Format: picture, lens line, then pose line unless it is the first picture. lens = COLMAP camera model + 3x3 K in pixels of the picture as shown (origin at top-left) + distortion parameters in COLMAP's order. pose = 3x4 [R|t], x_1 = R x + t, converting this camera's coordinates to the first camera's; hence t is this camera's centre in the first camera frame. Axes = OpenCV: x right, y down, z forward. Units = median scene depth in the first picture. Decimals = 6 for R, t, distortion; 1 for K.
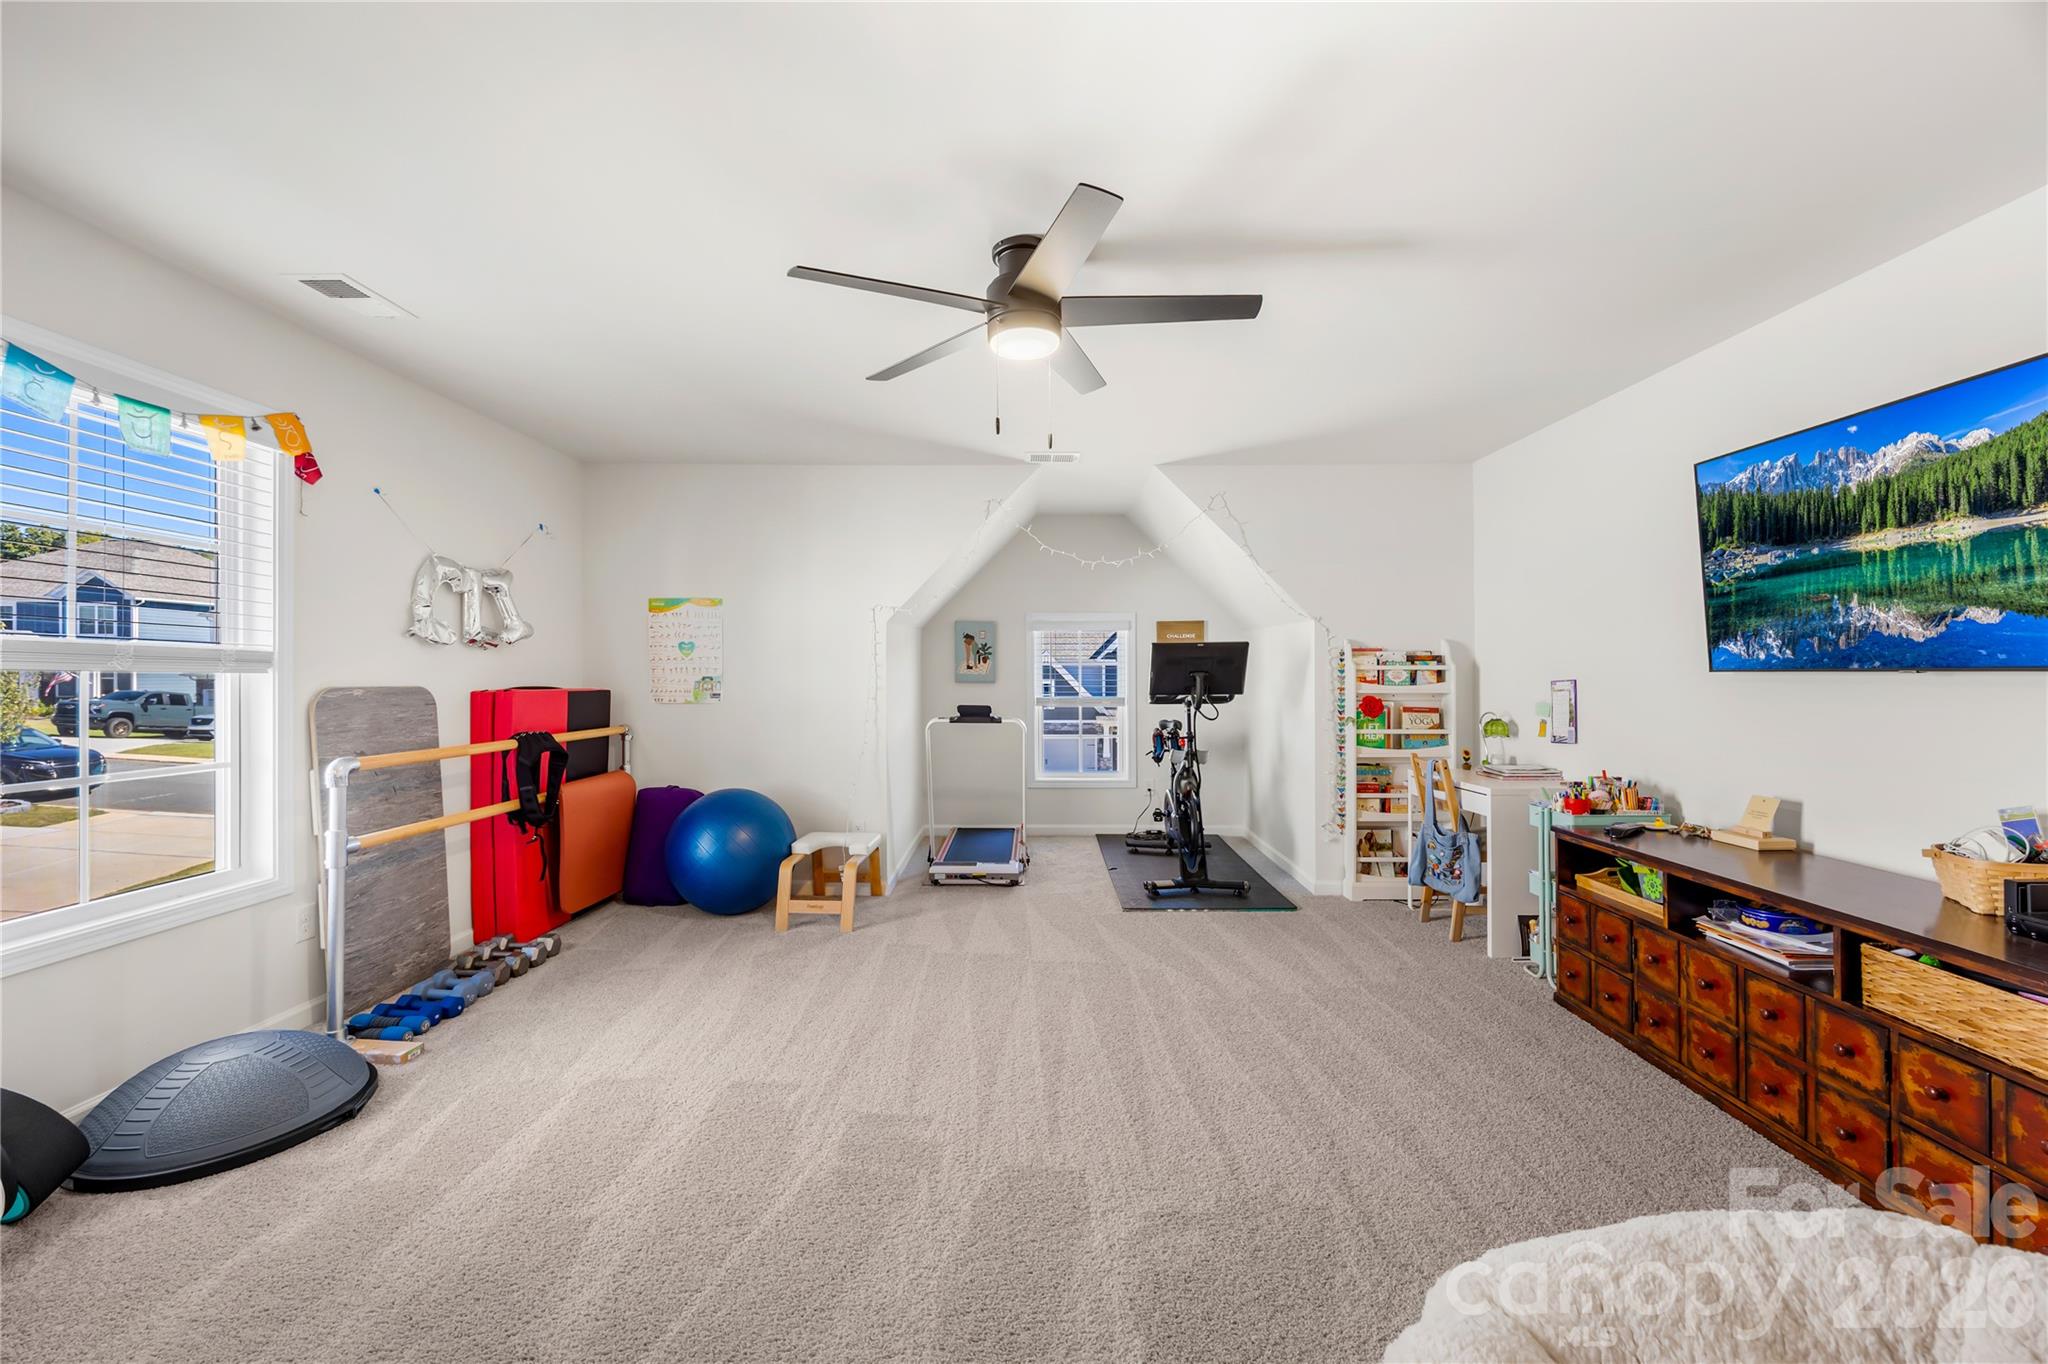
lens RADIAL K [[811.8, 0, 1032.5], [0, 811.8, 684.0], [0, 0, 1]] dist [-0.000765, -0.000123]
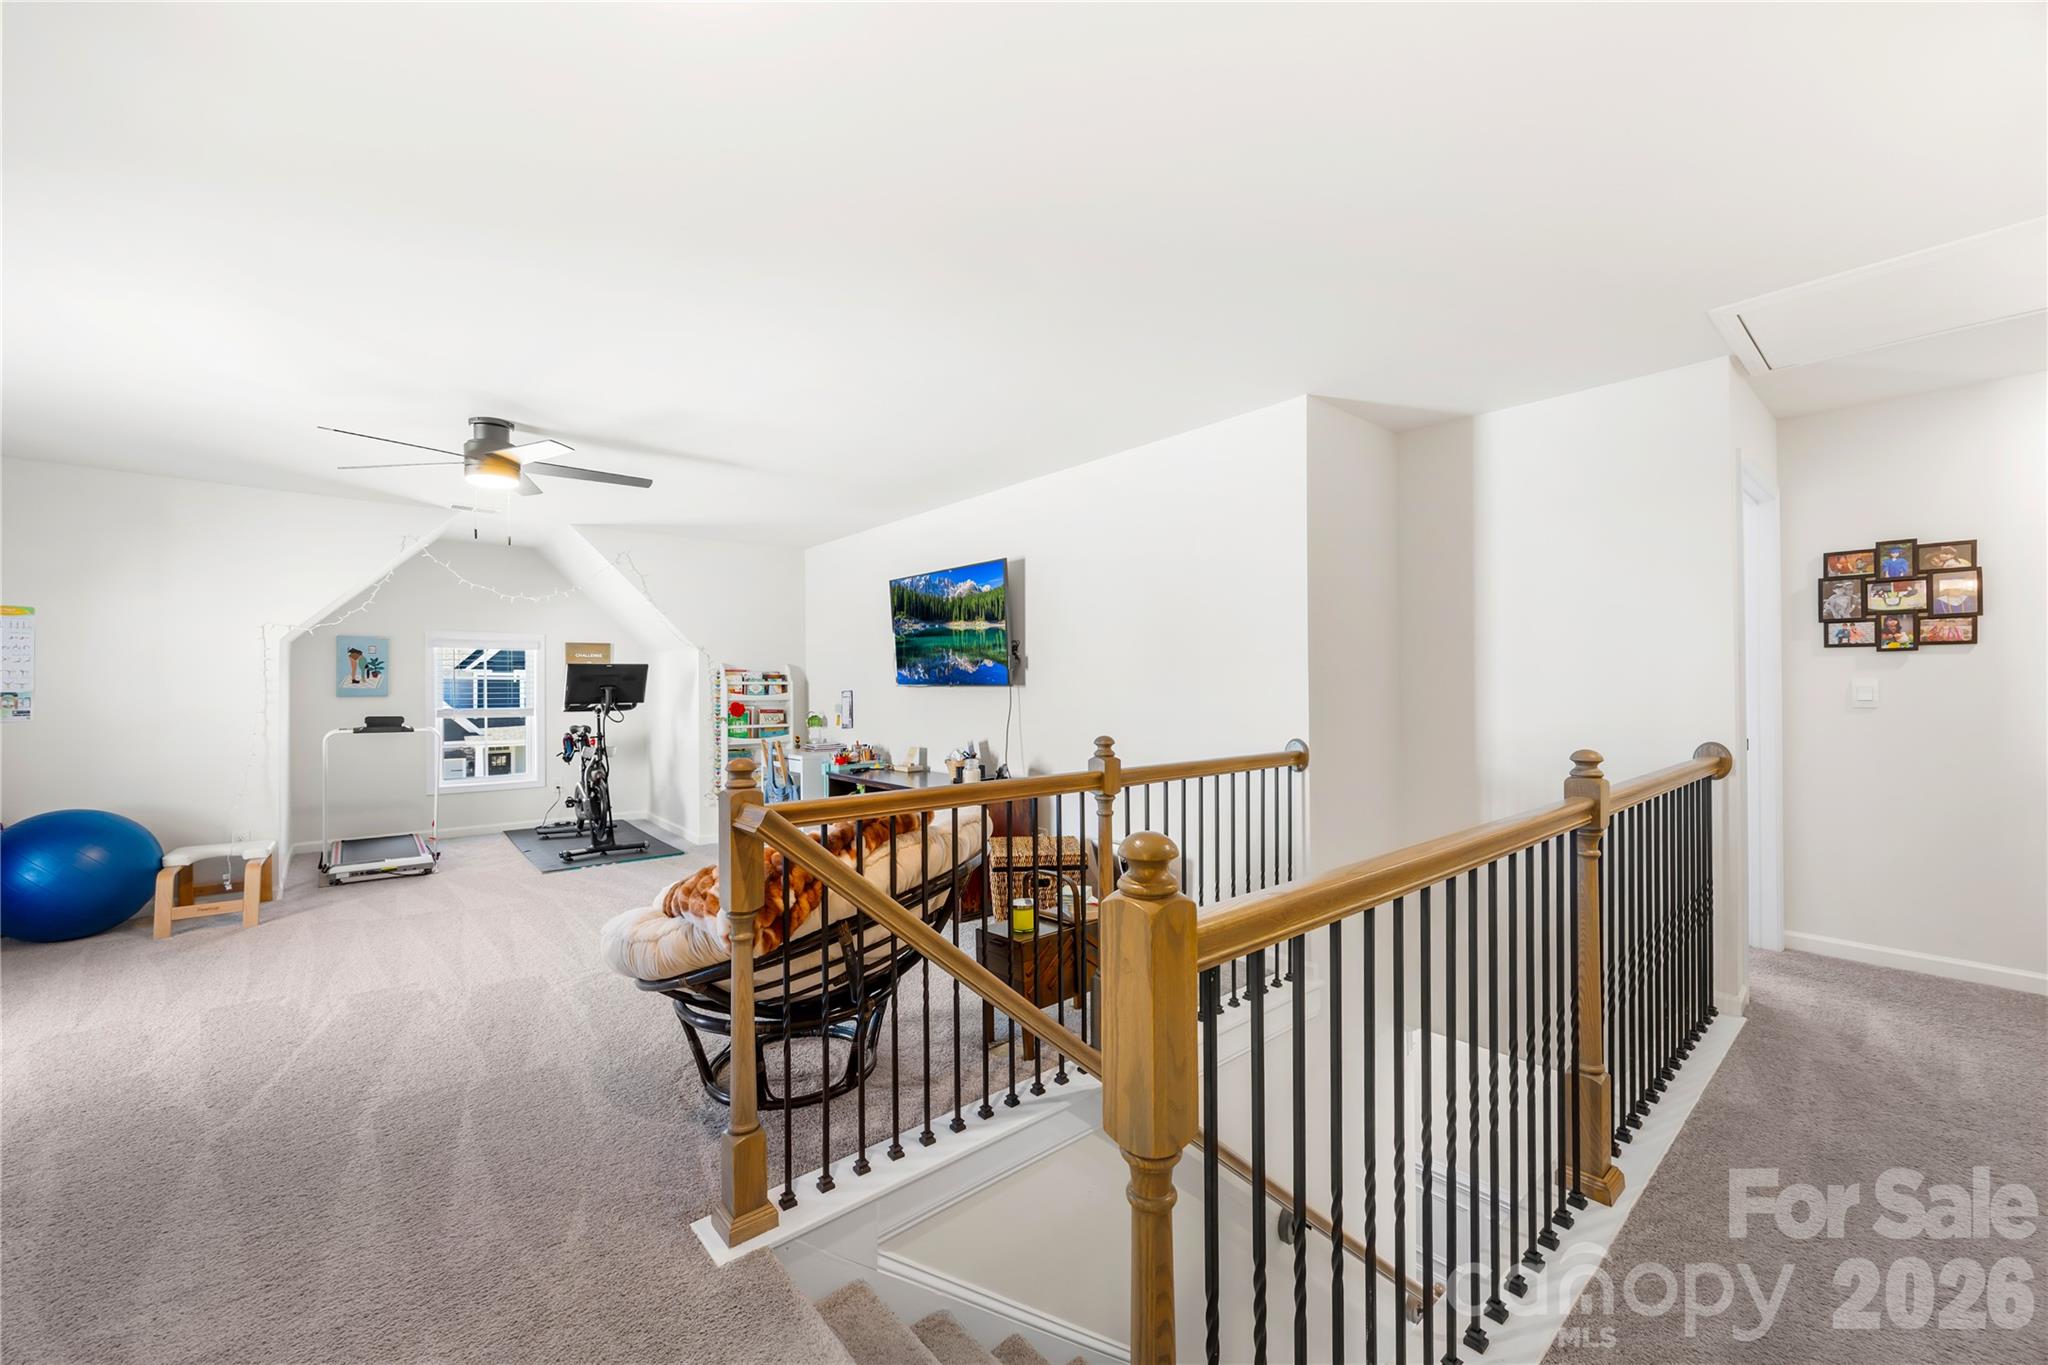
lens RADIAL K [[785.7, 0, 1021.0], [0, 785.7, 675.6], [0, 0, 1]] dist [-0.000426, 0.000148]
pose [[0.767347, 0.006858, 0.641196, -0.097576], [0.009814, 0.999700, -0.022437, 0.003136], [-0.641158, 0.023510, 0.767049, -0.406312]]
